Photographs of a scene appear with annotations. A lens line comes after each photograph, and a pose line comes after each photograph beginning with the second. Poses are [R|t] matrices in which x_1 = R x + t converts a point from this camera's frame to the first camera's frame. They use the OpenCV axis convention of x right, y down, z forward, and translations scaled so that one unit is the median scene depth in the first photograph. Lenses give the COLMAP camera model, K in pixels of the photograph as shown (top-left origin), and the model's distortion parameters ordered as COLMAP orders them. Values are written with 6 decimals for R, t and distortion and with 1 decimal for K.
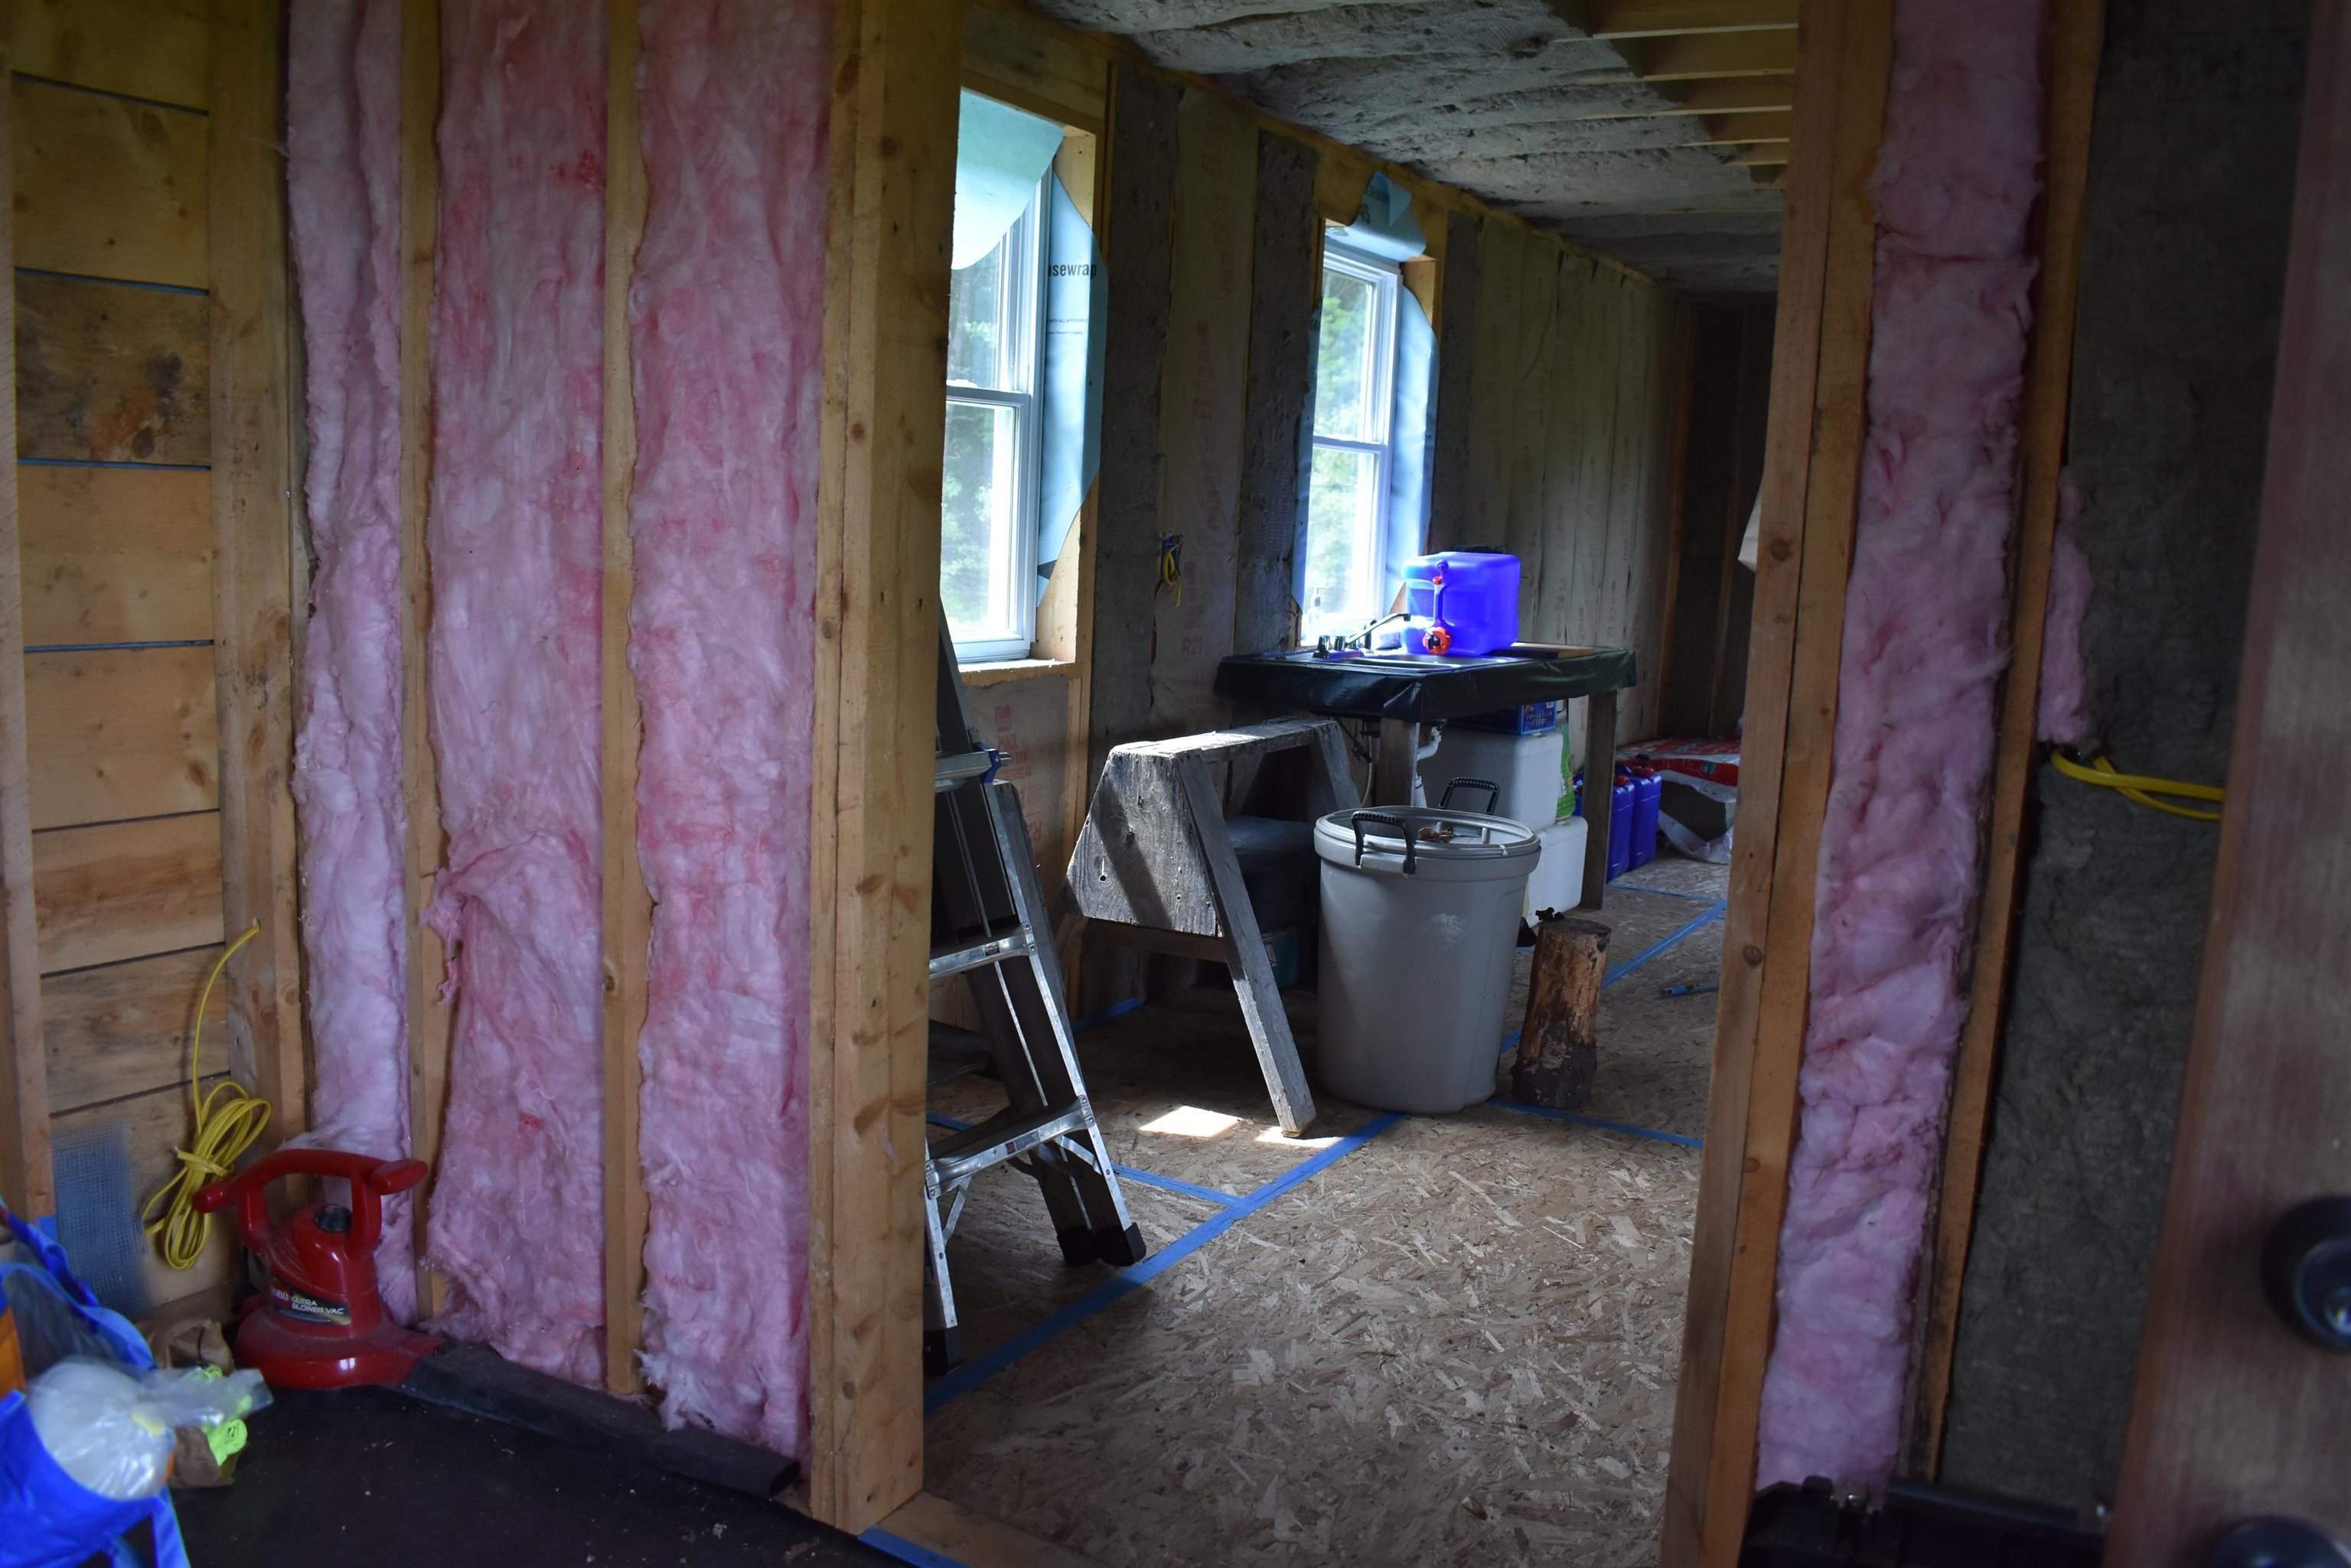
lens RADIAL K [[1845.6, 0, 1177.3], [0, 1845.6, 779.8], [0, 0, 1]] dist [-0.093052, 0.012059]
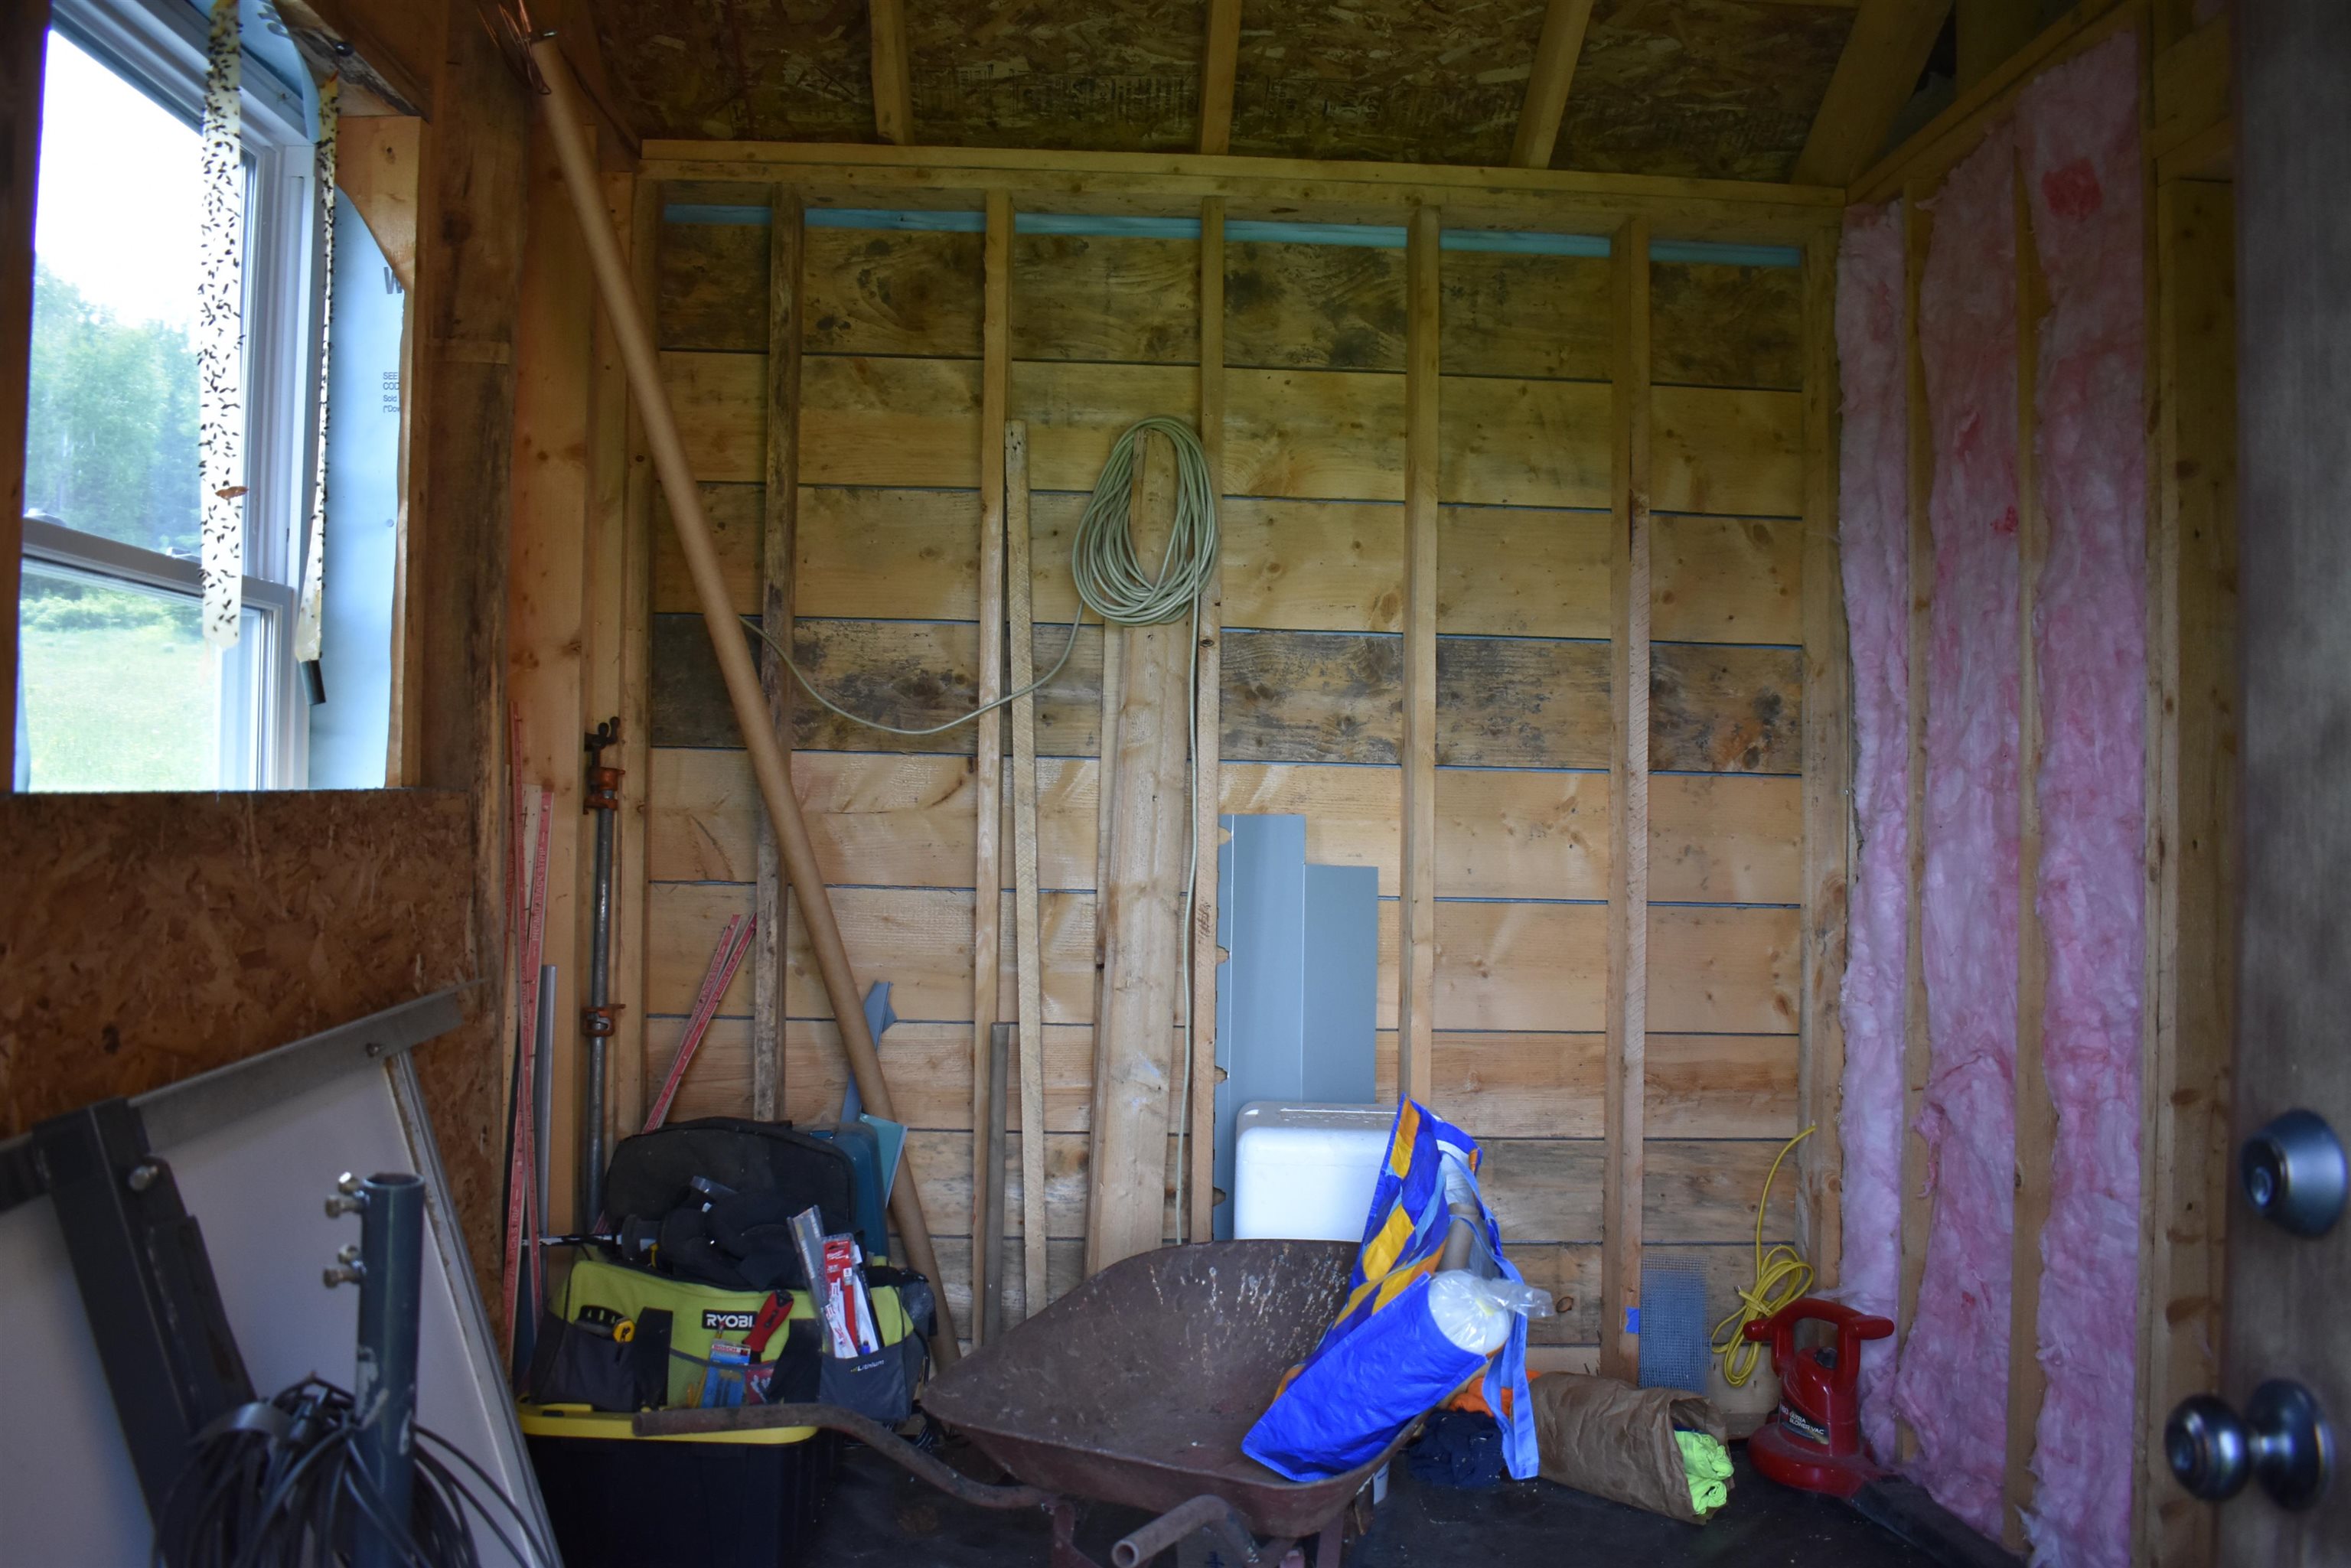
lens RADIAL K [[1845.6, 0, 1179.1], [0, 1845.6, 783.6], [0, 0, 1]] dist [-0.093052, 0.012059]
pose [[0.545240, -0.053202, -0.836590, 0.382429], [-0.114472, 0.983910, -0.137177, 0.079433], [0.830427, 0.170561, 0.530377, -0.119278]]
